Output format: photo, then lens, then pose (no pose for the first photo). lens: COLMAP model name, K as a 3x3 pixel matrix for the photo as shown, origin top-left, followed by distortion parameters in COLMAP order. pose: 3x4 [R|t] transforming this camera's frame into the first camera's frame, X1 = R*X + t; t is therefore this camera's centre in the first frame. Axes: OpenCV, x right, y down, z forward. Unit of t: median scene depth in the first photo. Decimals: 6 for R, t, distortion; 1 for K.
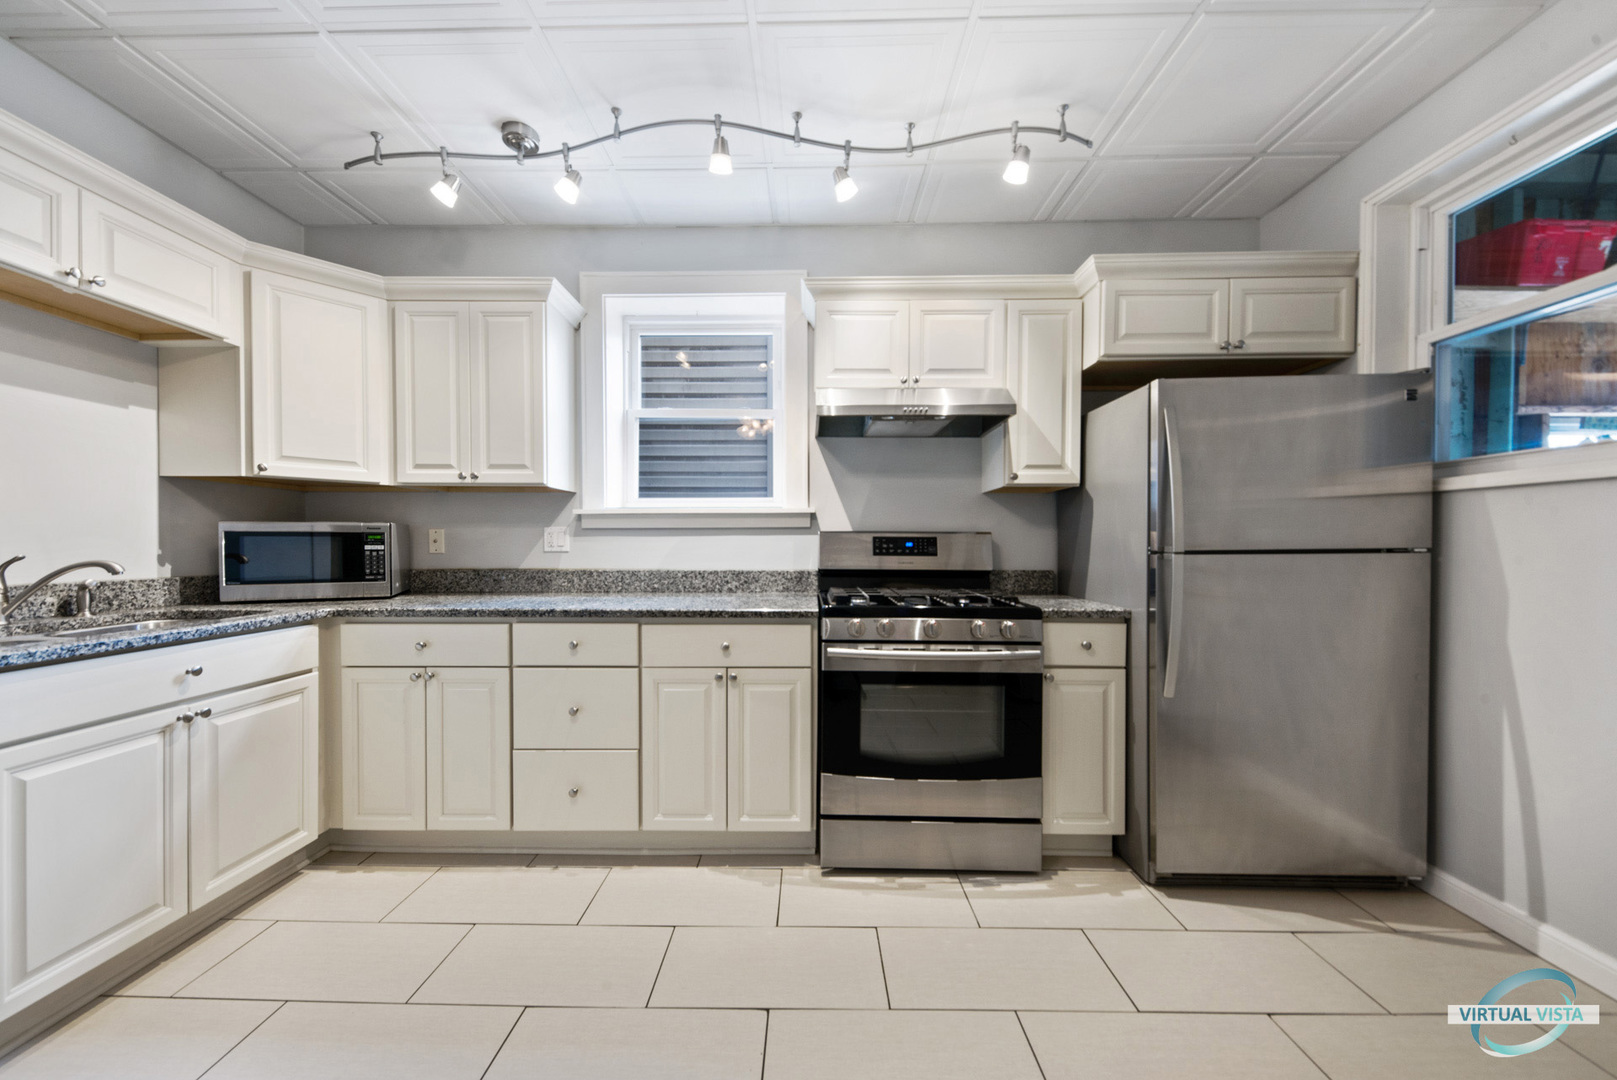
lens RADIAL K [[576.3, 0, 801.0], [0, 576.3, 552.0], [0, 0, 1]] dist [0.020086, -0.007955]
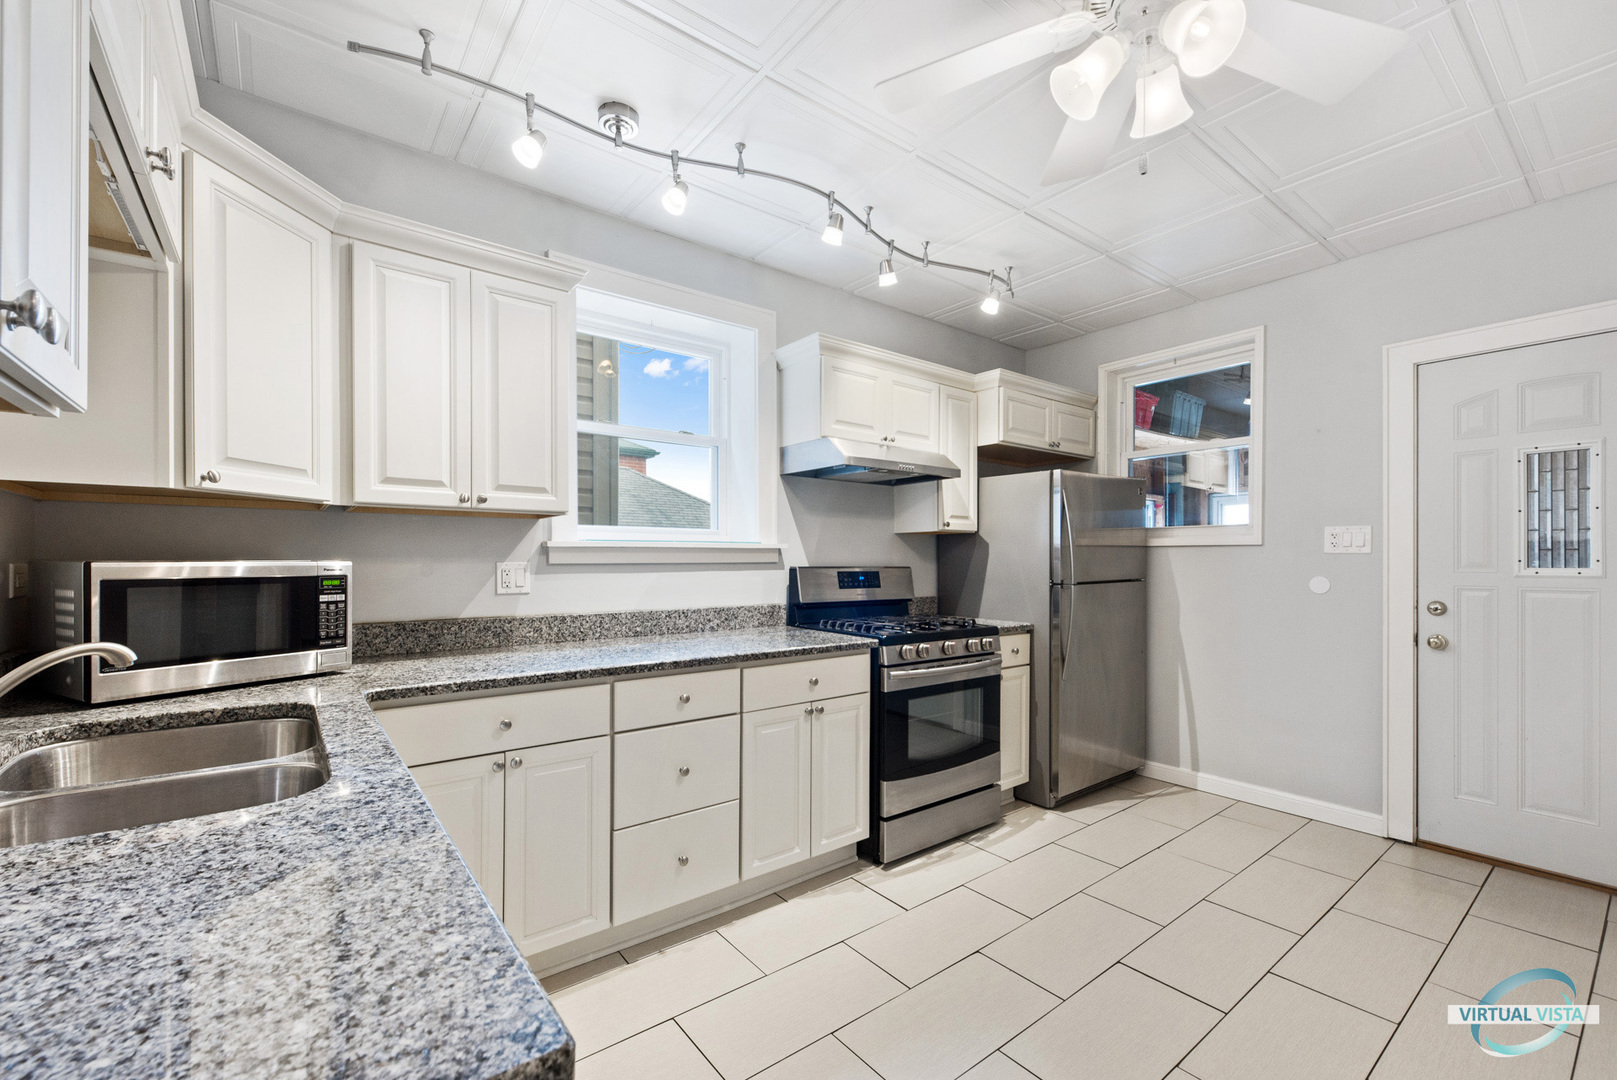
lens RADIAL K [[674.5, 0, 810.4], [0, 674.5, 561.4], [0, 0, 1]] dist [0.002572, -0.000108]
pose [[0.775714, -0.000960, 0.631083, -0.883053], [0.007287, 0.999946, -0.007435, -0.044581], [-0.631042, 0.010366, 0.775679, 0.046689]]
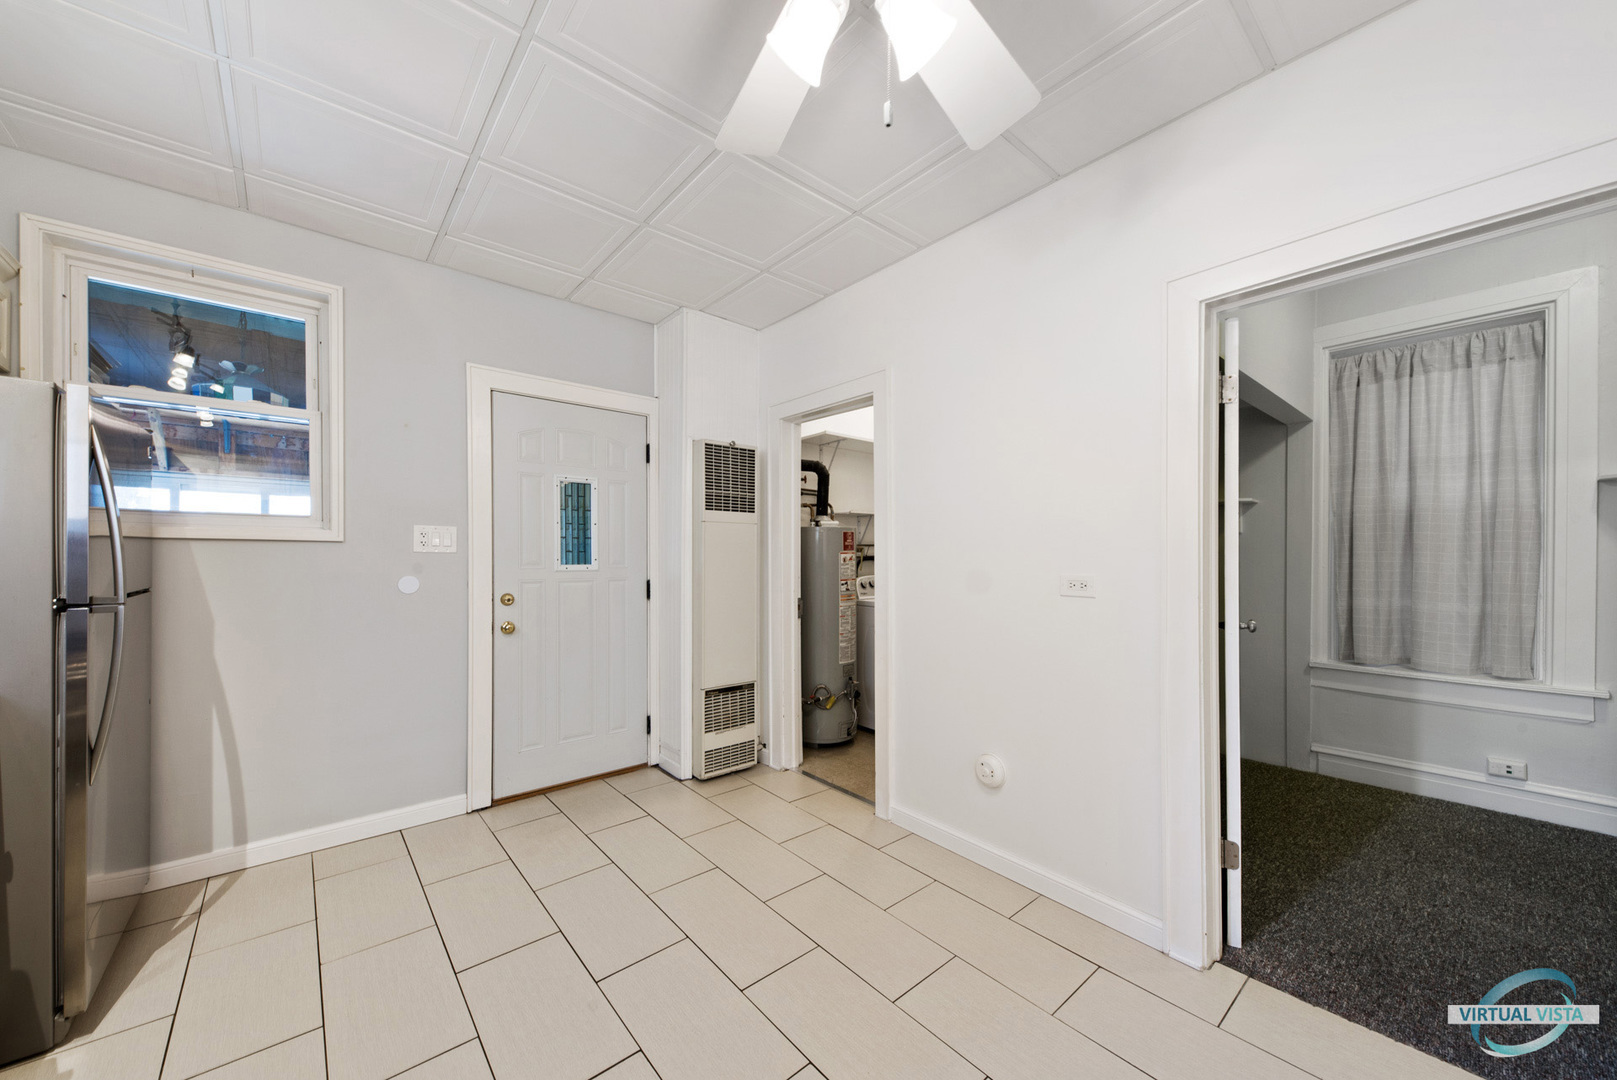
lens RADIAL K [[582.5, 0, 803.3], [0, 582.5, 560.3], [0, 0, 1]] dist [0.020092, -0.007169]
pose [[-0.662378, -0.001737, 0.749167, -0.567037], [0.009370, 0.999900, 0.010603, -0.053317], [-0.749111, 0.014043, -0.662296, 0.712539]]
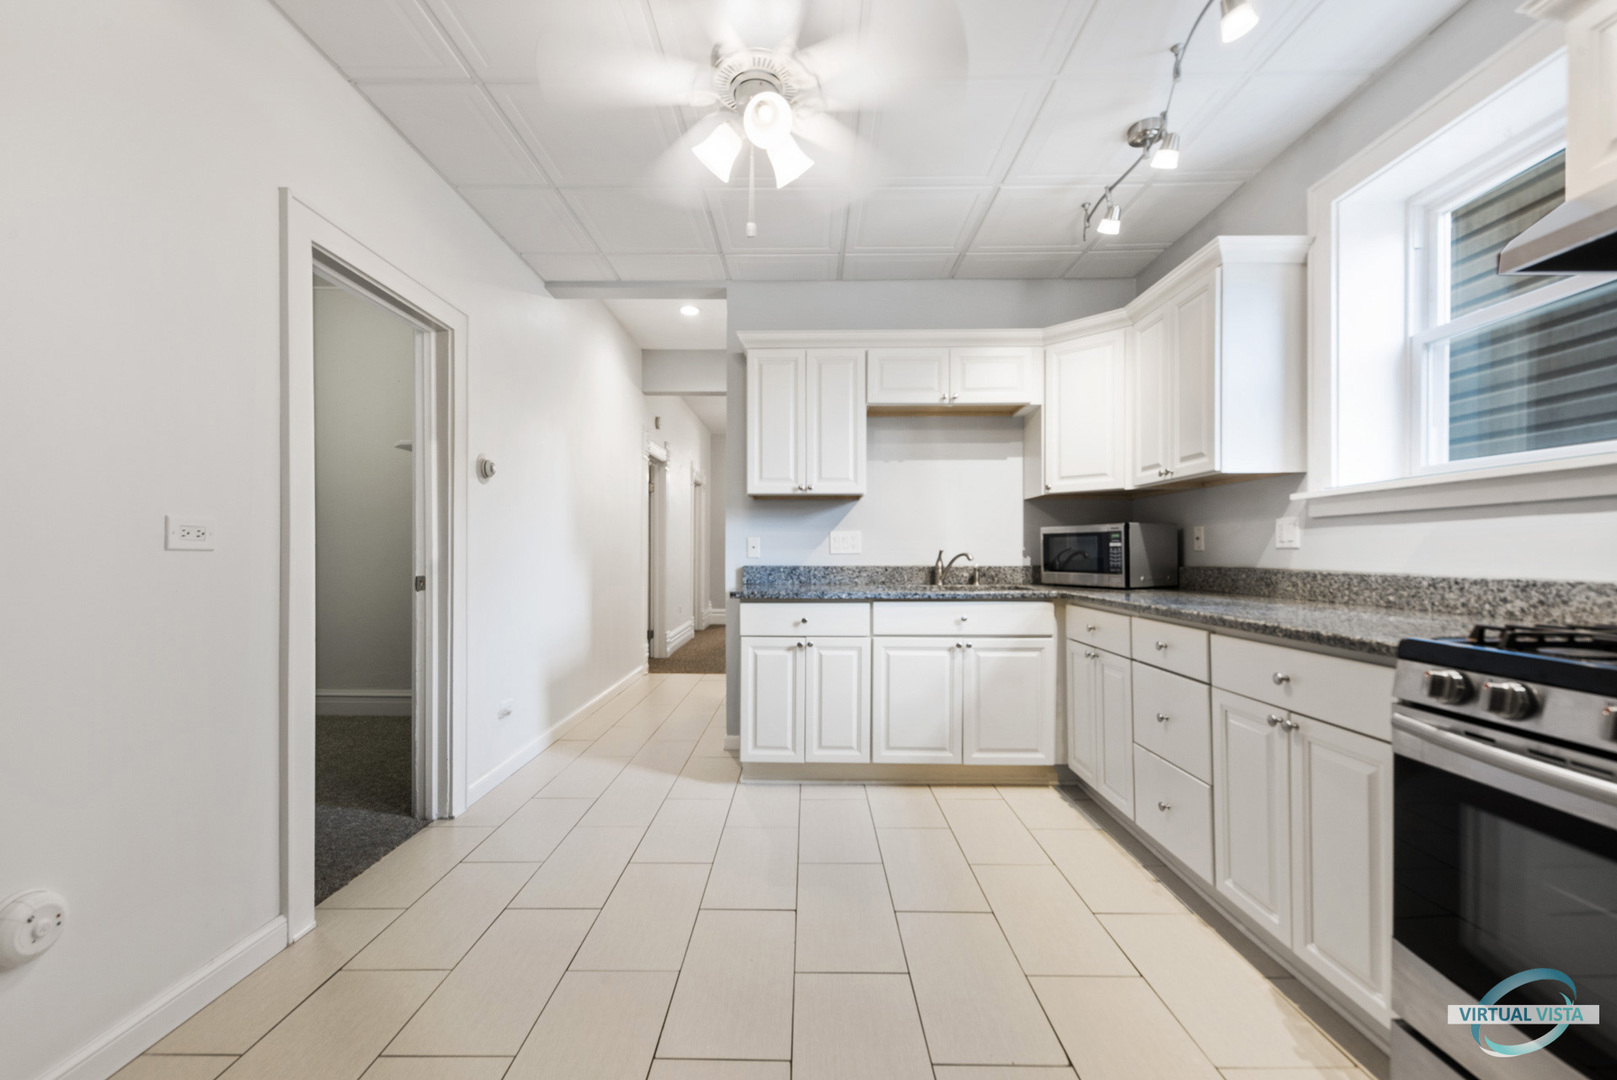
lens RADIAL K [[662.6, 0, 801.6], [0, 662.6, 550.5], [0, 0, 1]] dist [0.010171, -0.000130]
pose [[0.009157, -0.003907, -0.999950, 0.647141], [-0.011491, 0.999926, -0.004012, 0.018348], [0.999892, 0.011527, 0.009112, 0.400262]]
